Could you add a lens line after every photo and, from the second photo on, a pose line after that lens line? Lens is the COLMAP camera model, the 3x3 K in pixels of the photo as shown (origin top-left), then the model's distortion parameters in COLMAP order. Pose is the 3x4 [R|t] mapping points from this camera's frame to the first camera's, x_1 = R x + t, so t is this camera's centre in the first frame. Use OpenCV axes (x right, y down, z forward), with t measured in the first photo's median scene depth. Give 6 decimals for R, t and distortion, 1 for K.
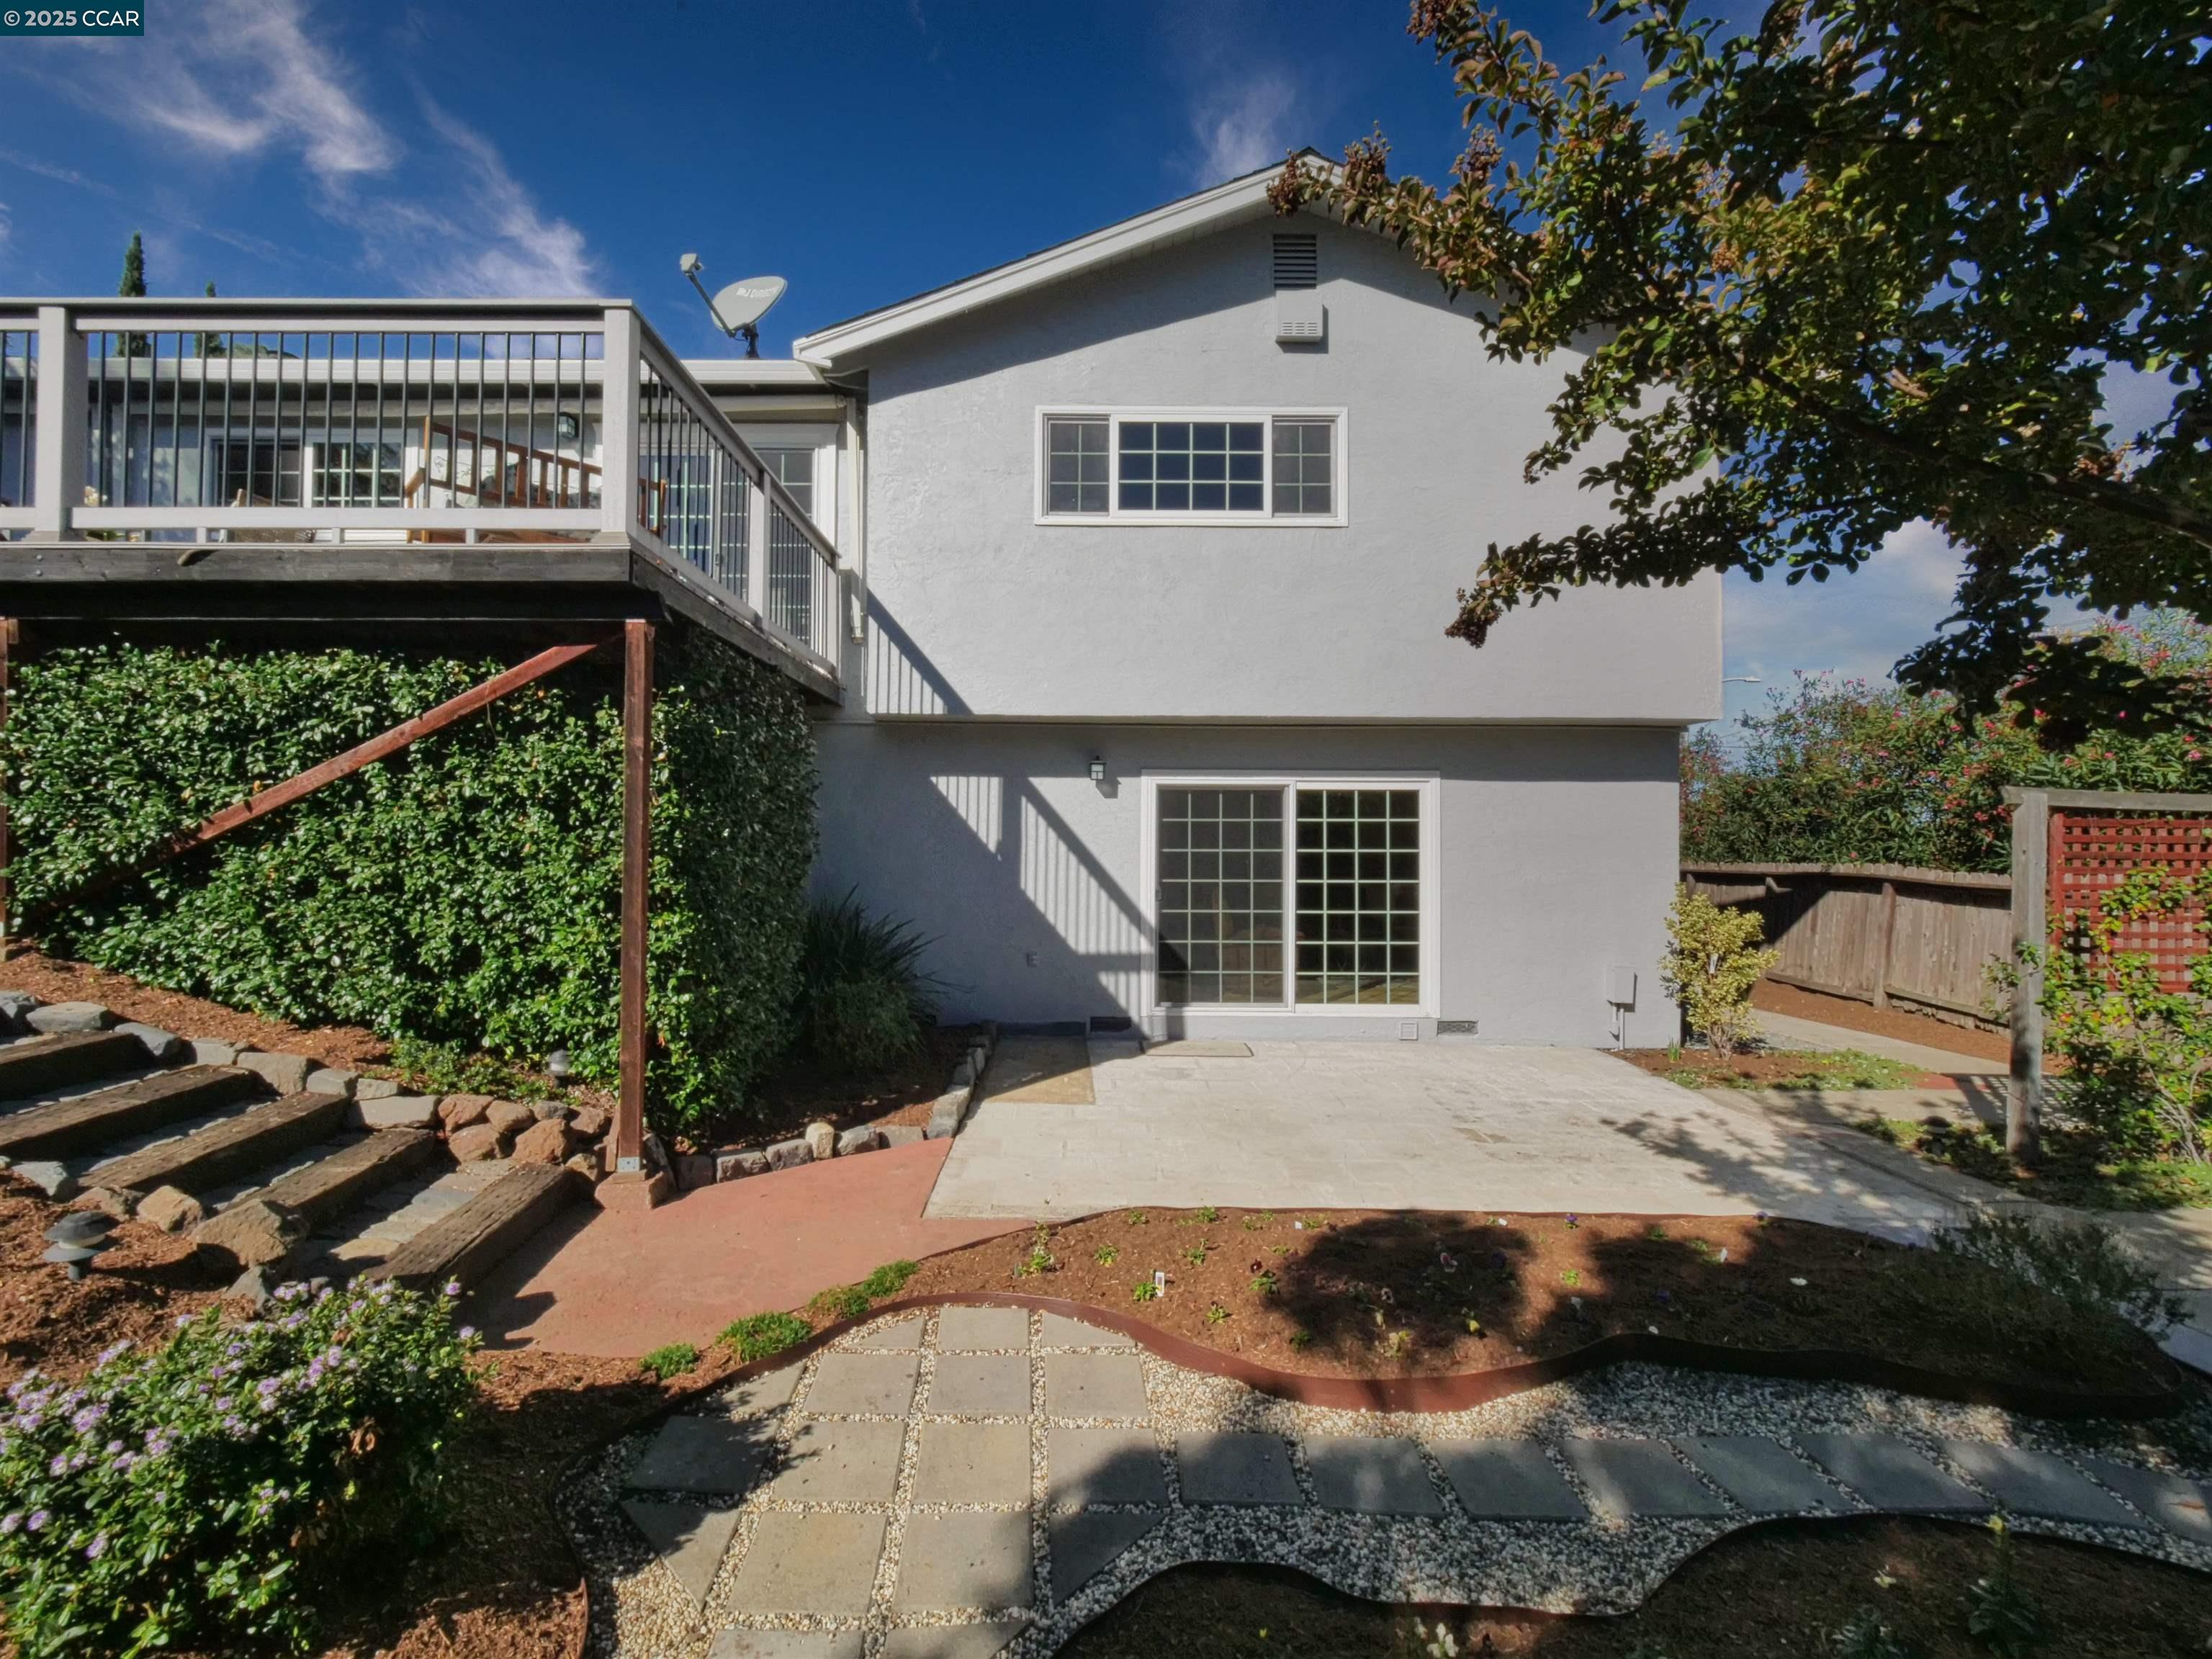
lens RADIAL K [[923.3, 0, 1073.5], [0, 923.3, 826.1], [0, 0, 1]] dist [-0.007836, -0.000036]
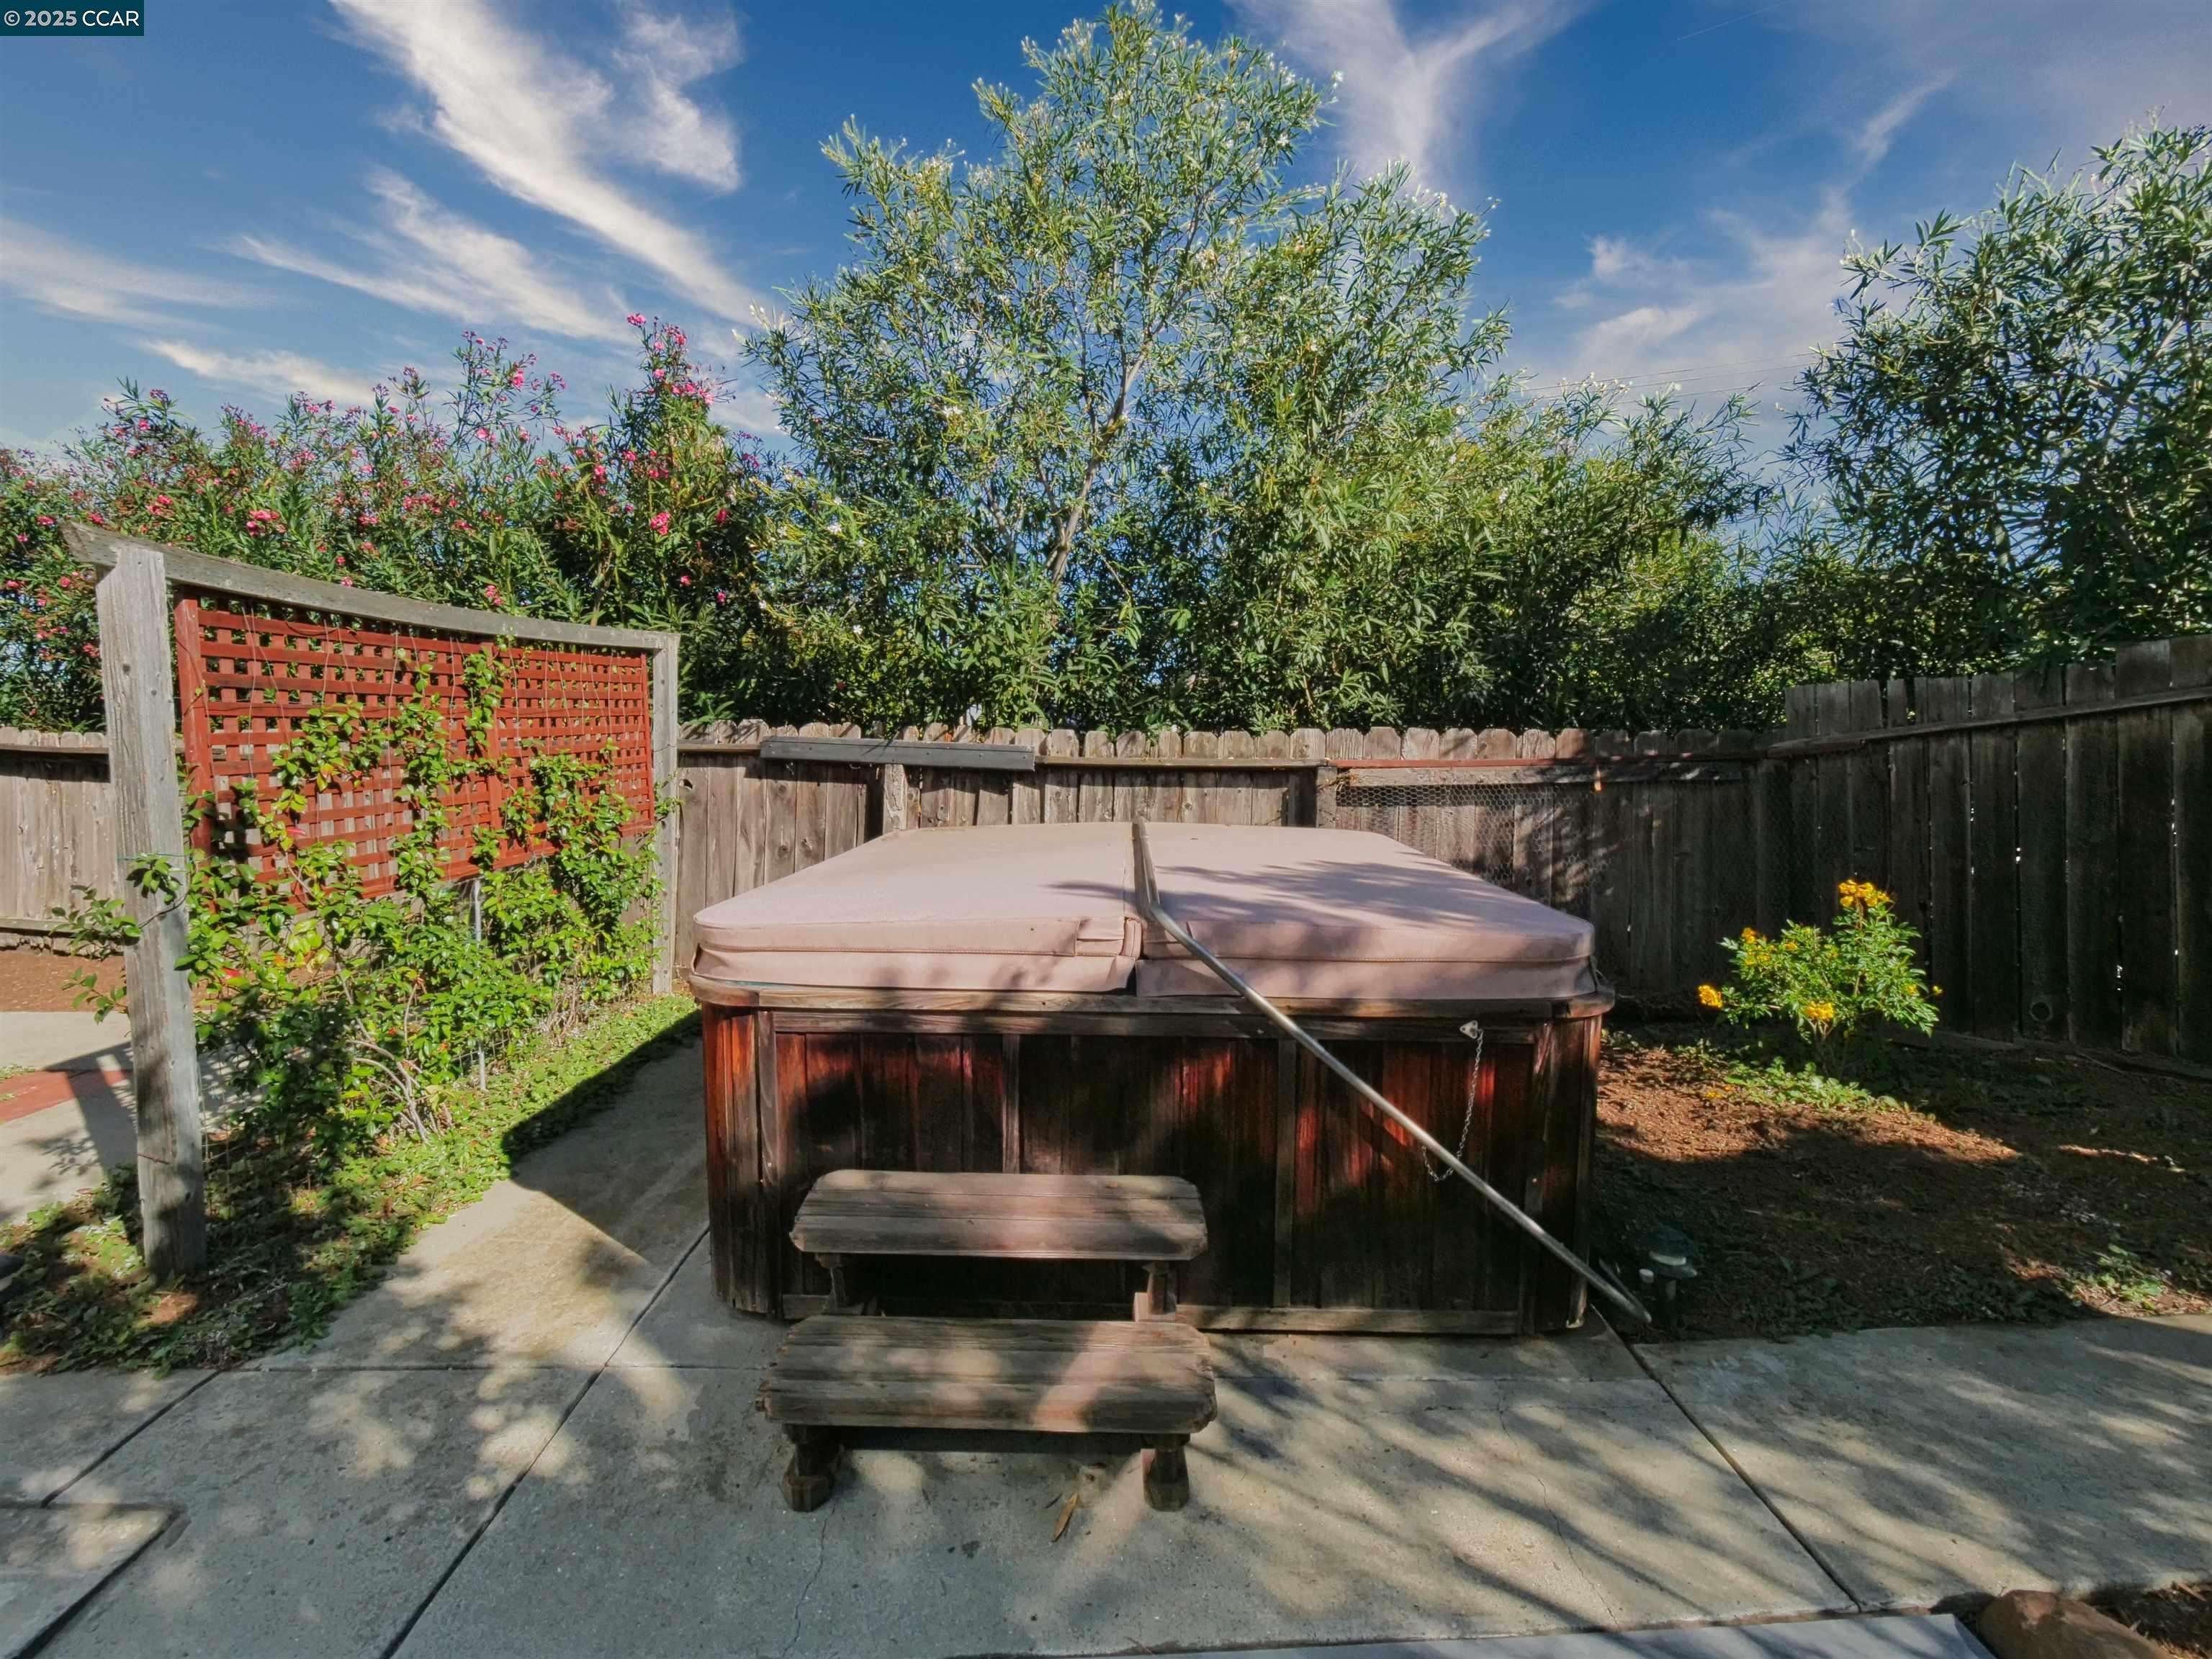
lens RADIAL K [[923.3, 0, 1073.5], [0, 923.3, 826.1], [0, 0, 1]] dist [-0.007836, -0.000036]
pose [[-0.005334, -0.113809, 0.993488, 0.544602], [-0.027361, 0.993147, 0.113623, 0.042443], [-0.999611, -0.026577, -0.008411, 0.501418]]
